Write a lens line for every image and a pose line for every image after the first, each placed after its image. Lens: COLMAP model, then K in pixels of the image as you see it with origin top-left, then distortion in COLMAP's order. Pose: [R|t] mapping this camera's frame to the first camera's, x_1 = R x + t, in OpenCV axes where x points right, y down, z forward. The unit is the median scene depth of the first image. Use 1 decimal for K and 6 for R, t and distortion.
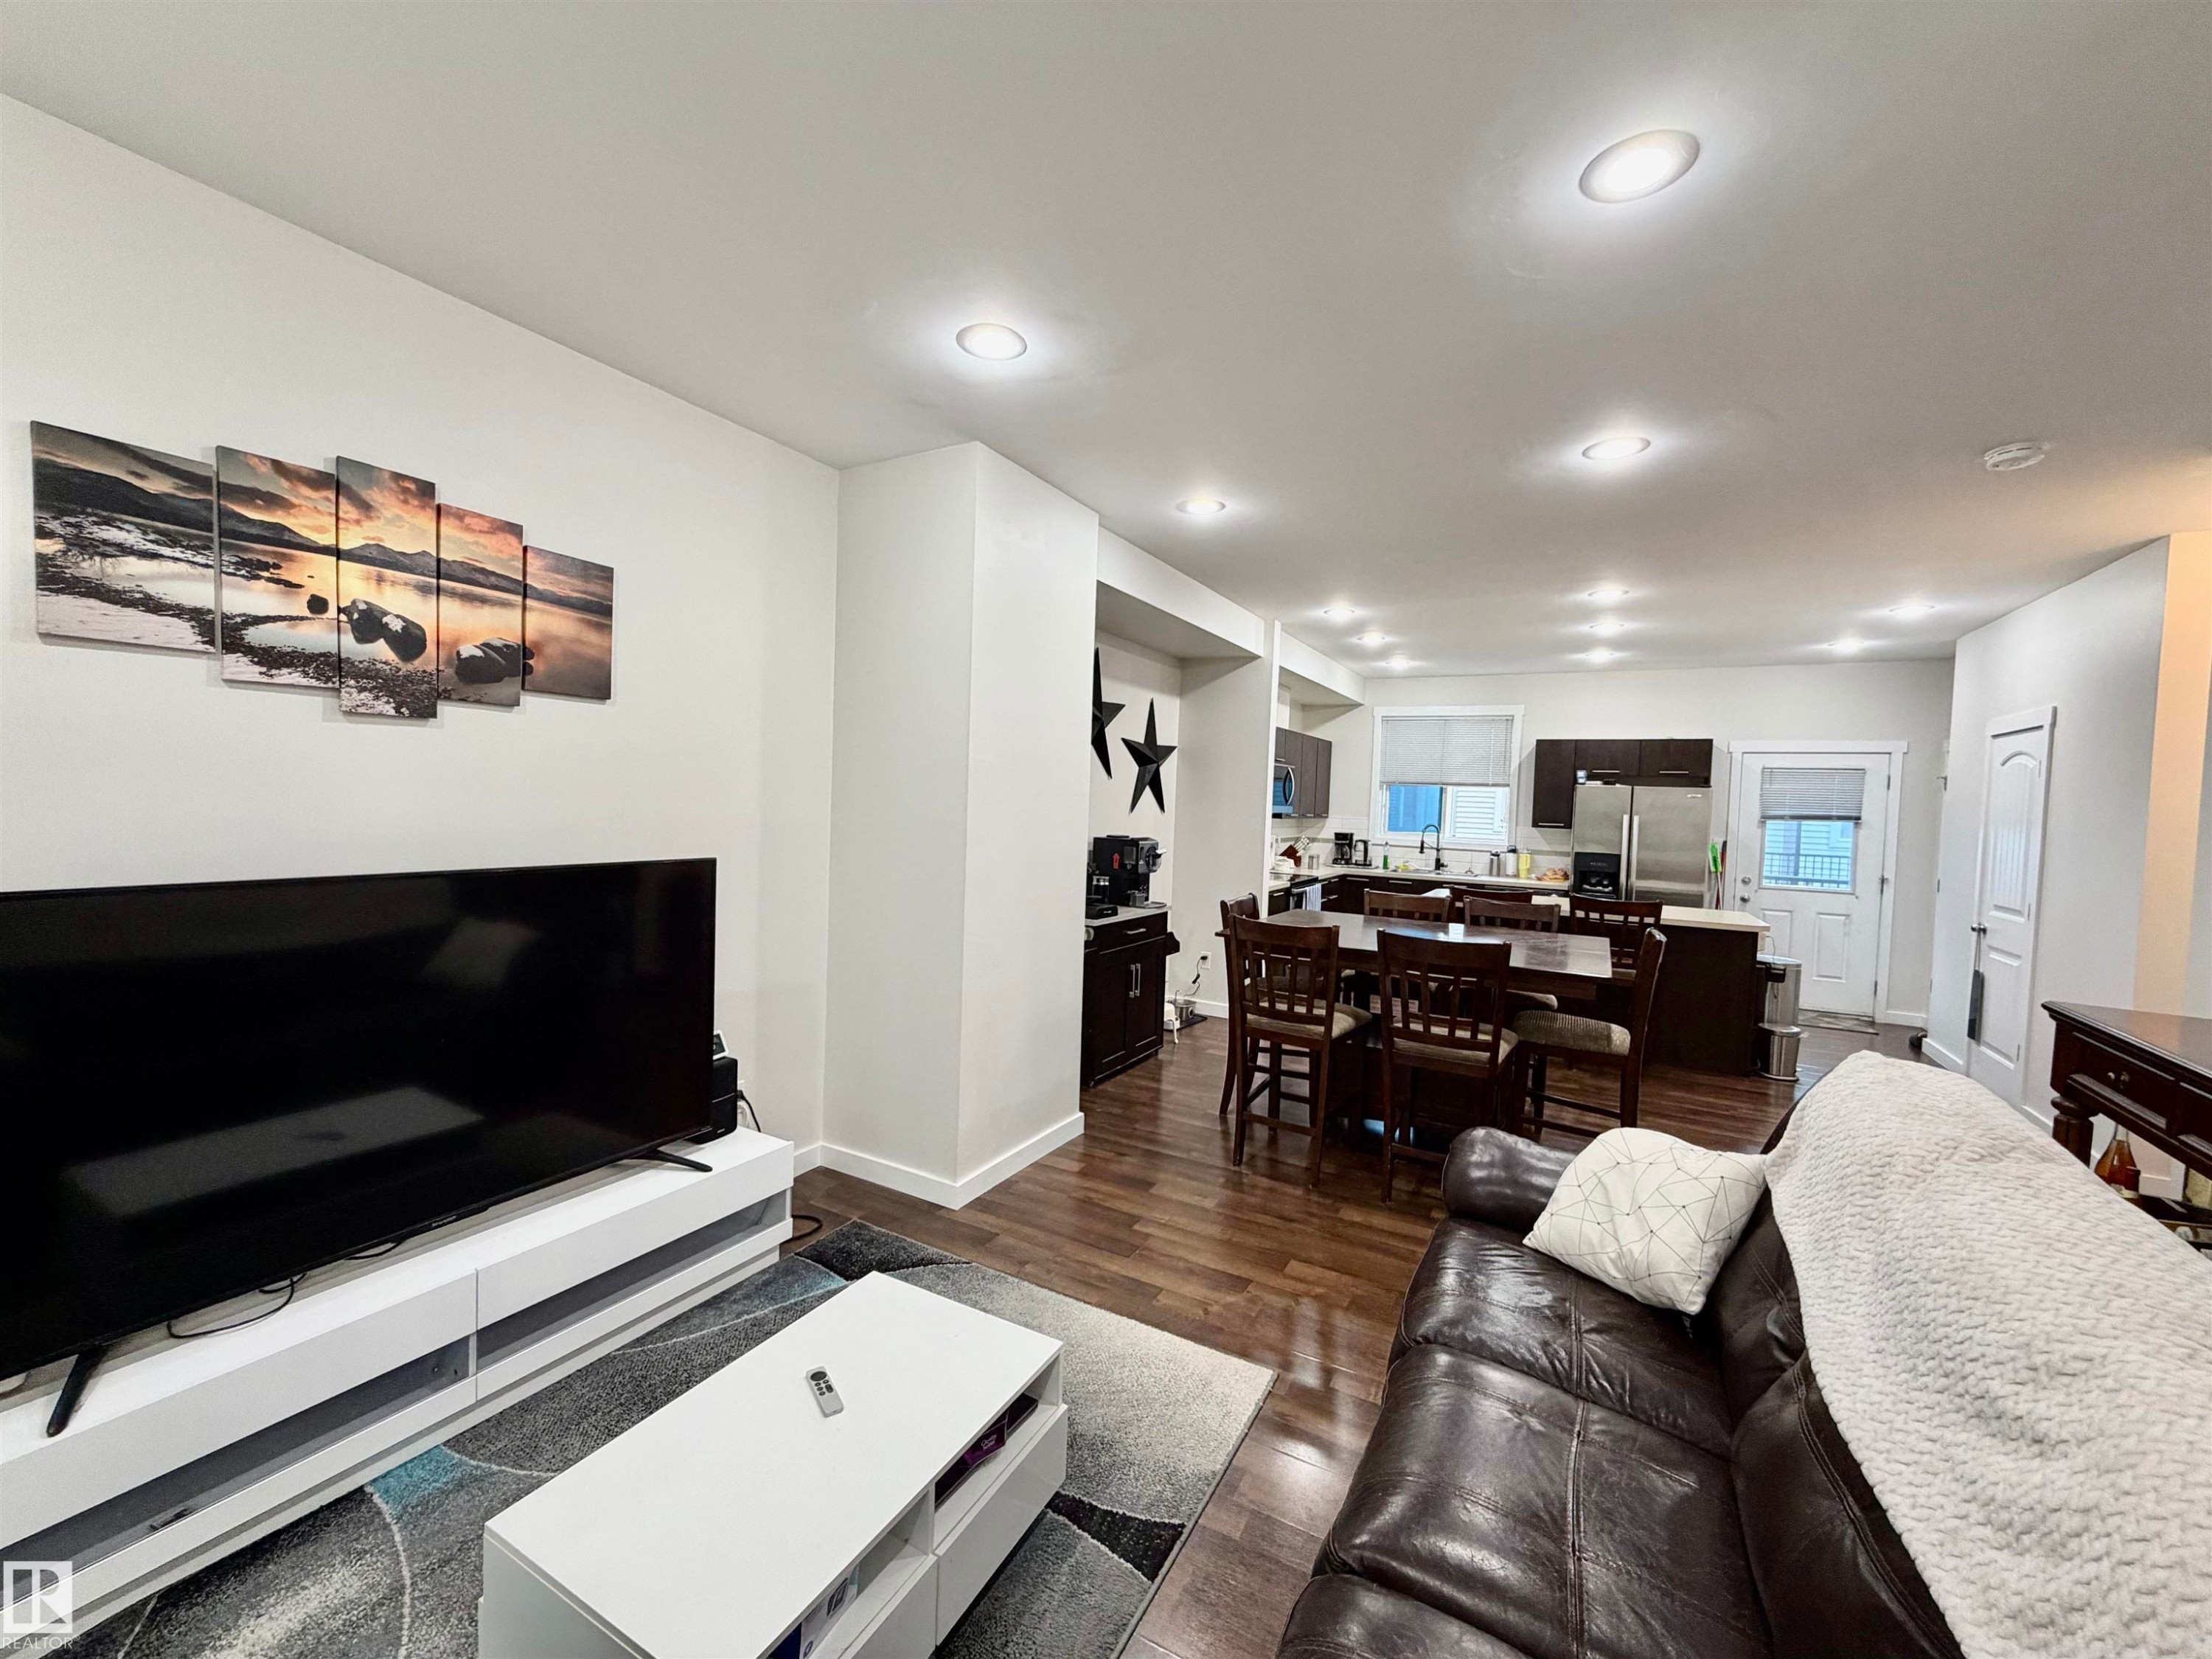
lens RADIAL K [[882.8, 0, 1096.3], [0, 882.8, 827.6], [0, 0, 1]] dist [-0.001289, -0.000684]
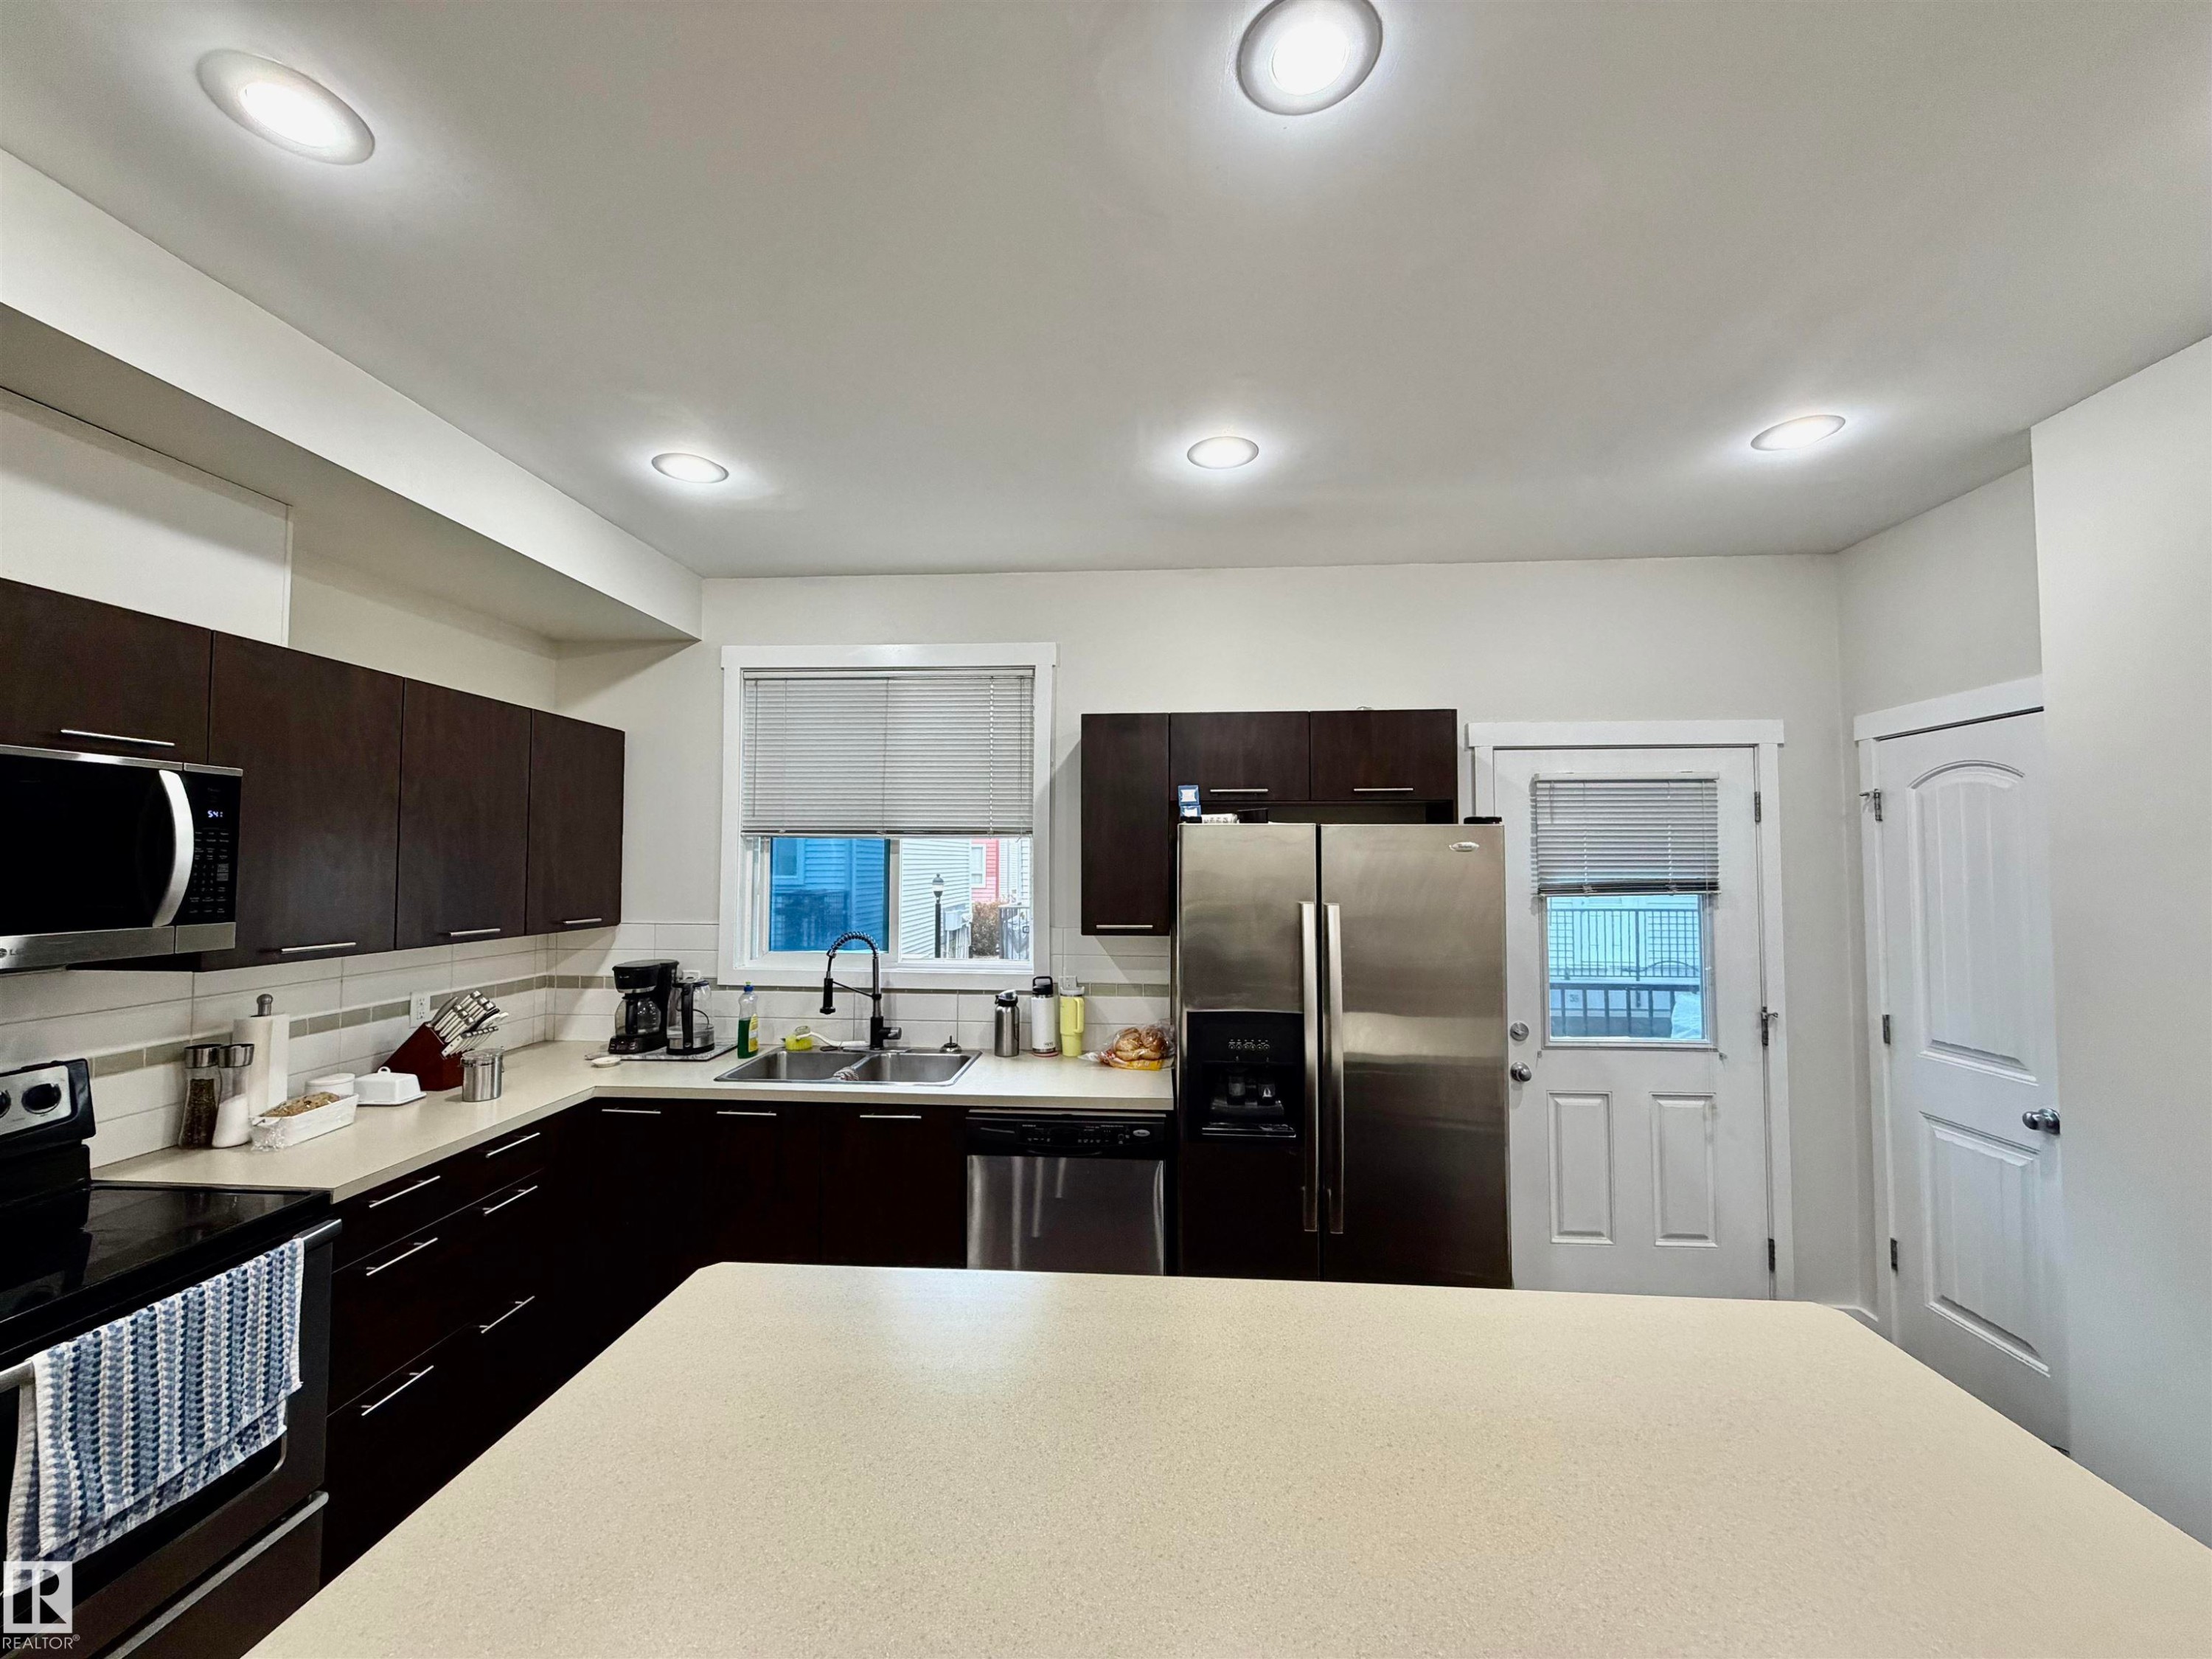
lens RADIAL K [[882.8, 0, 1095.9], [0, 882.8, 833.0], [0, 0, 1]] dist [-0.001289, -0.000684]
pose [[0.907637, -0.018701, 0.419340, 0.326640], [0.043850, 0.997765, -0.050414, -0.025071], [-0.417460, 0.064145, 0.906428, 0.621073]]
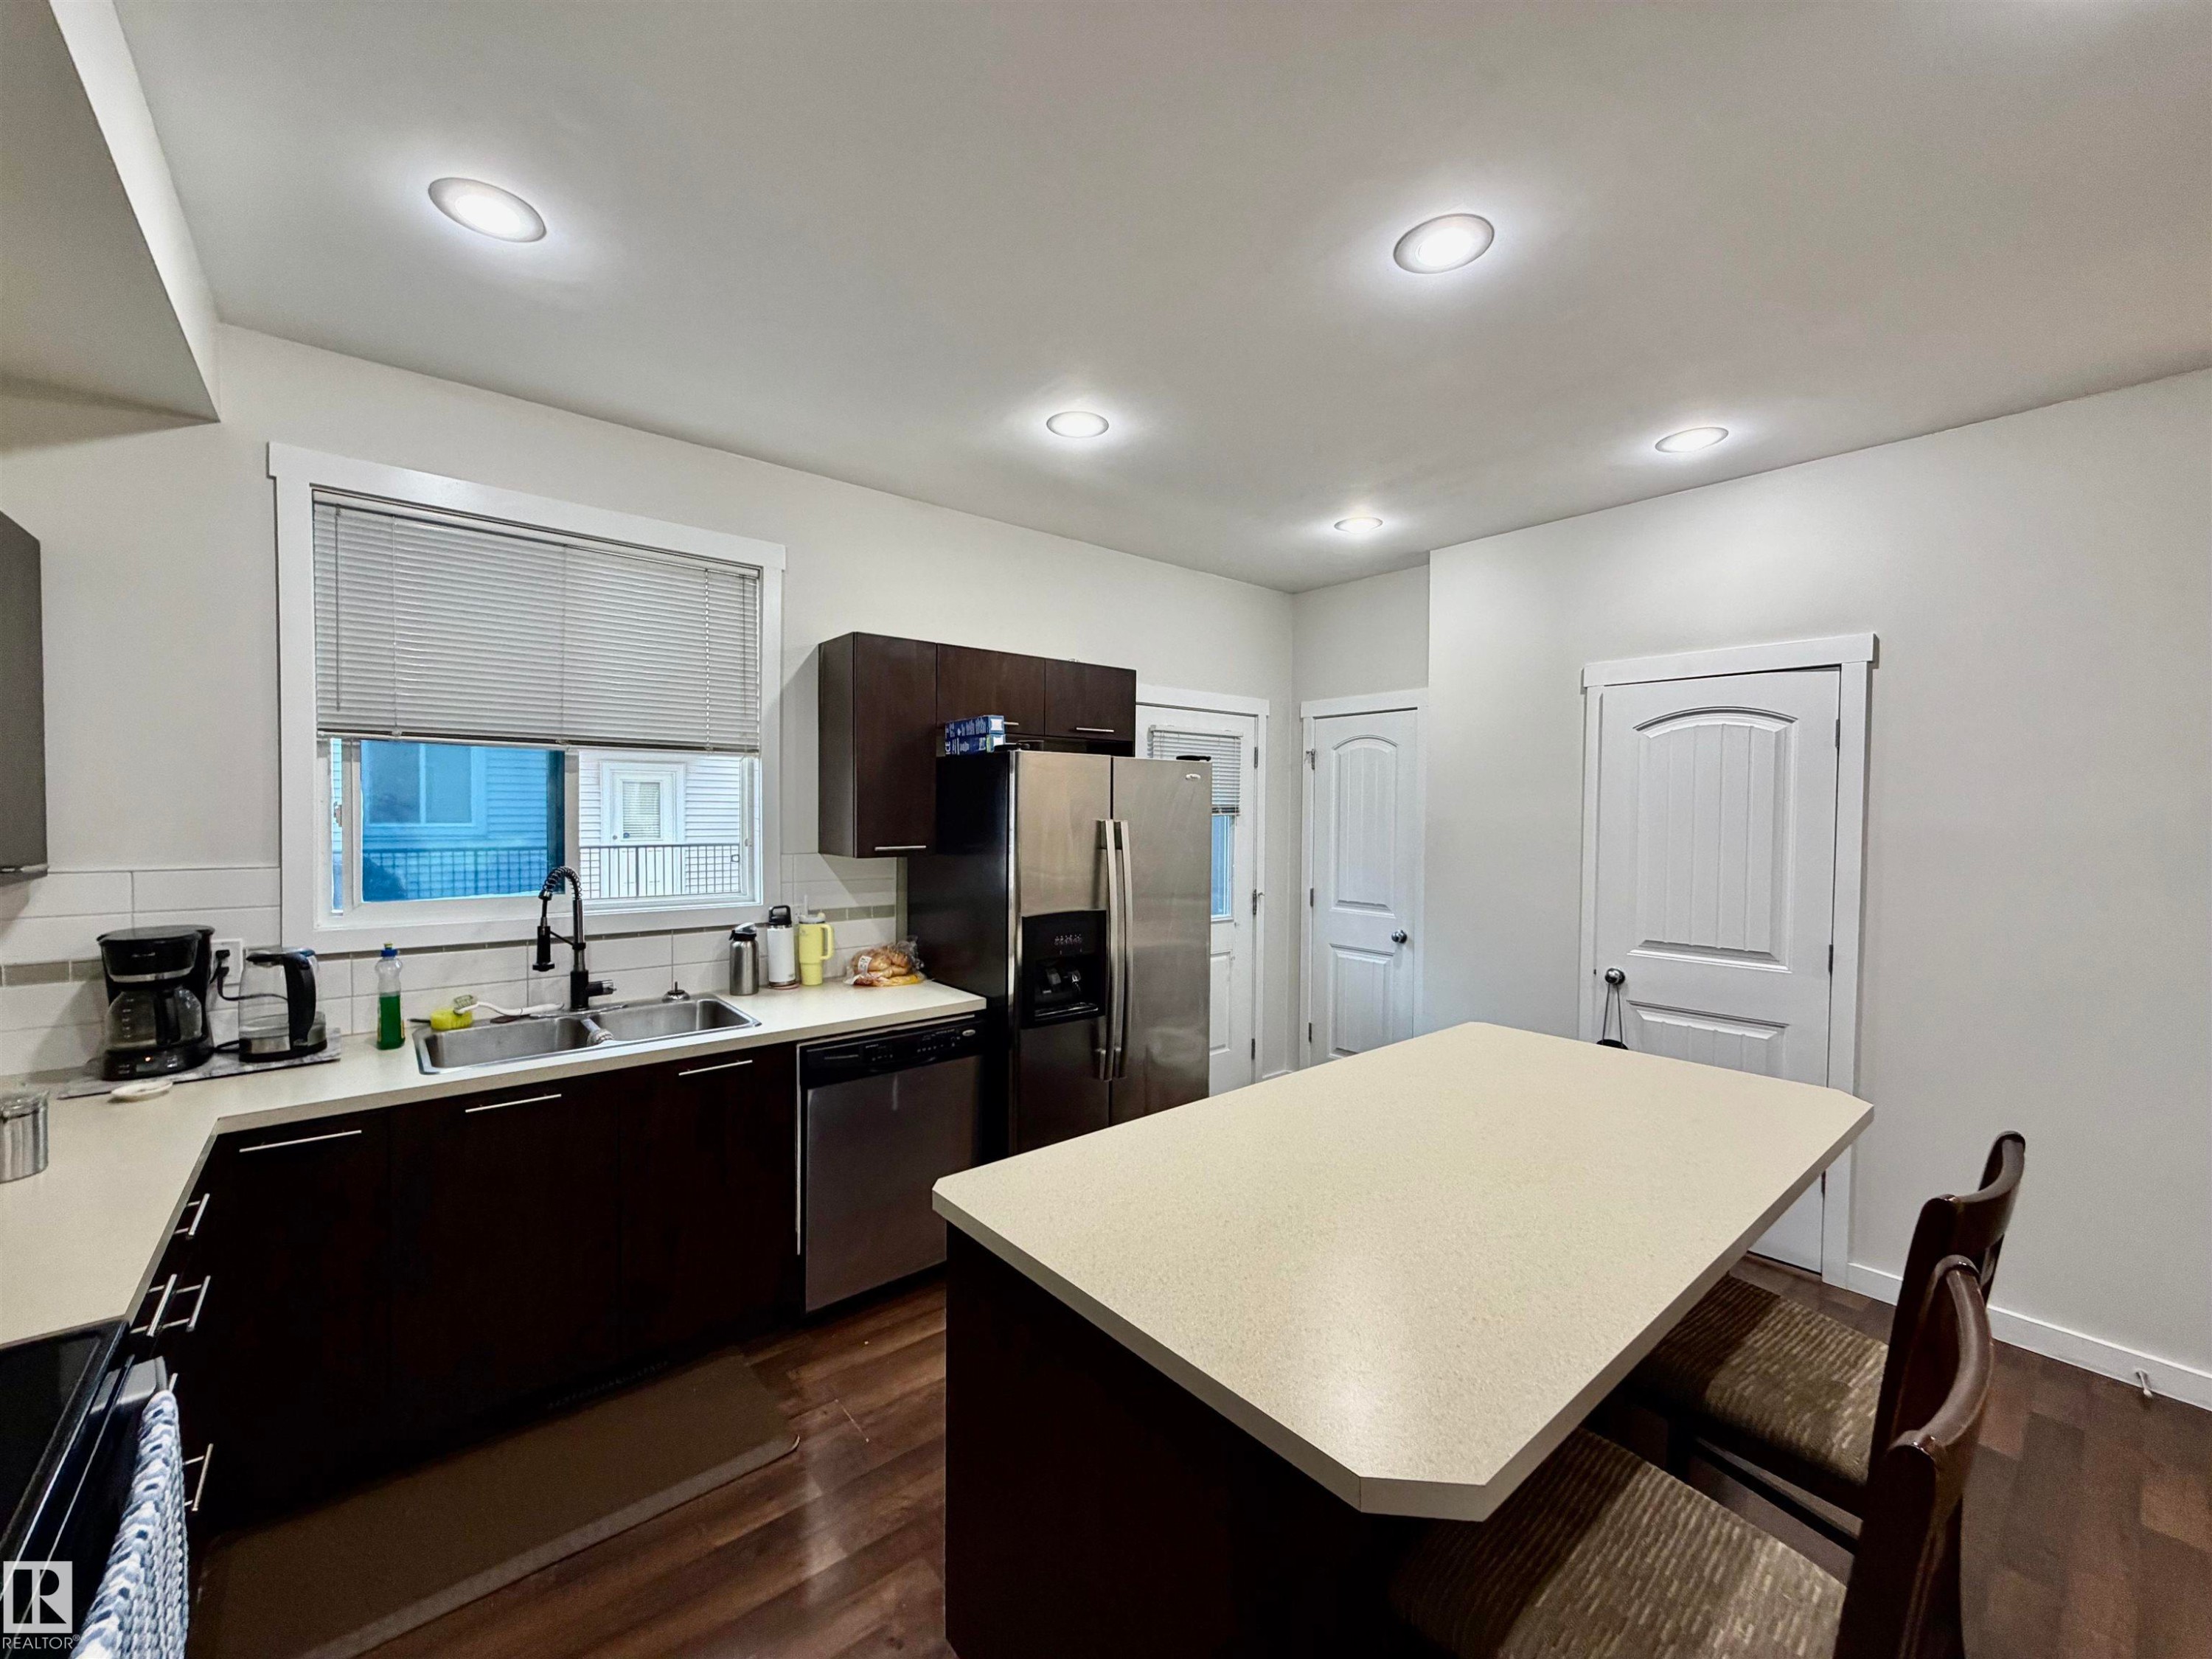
lens RADIAL K [[882.8, 0, 1105.6], [0, 882.8, 833.8], [0, 0, 1]] dist [-0.001289, -0.000684]
pose [[0.362884, -0.063169, 0.929691, 0.167922], [0.033512, 0.997939, 0.054725, -0.028094], [-0.931231, 0.011297, 0.364253, 0.736763]]
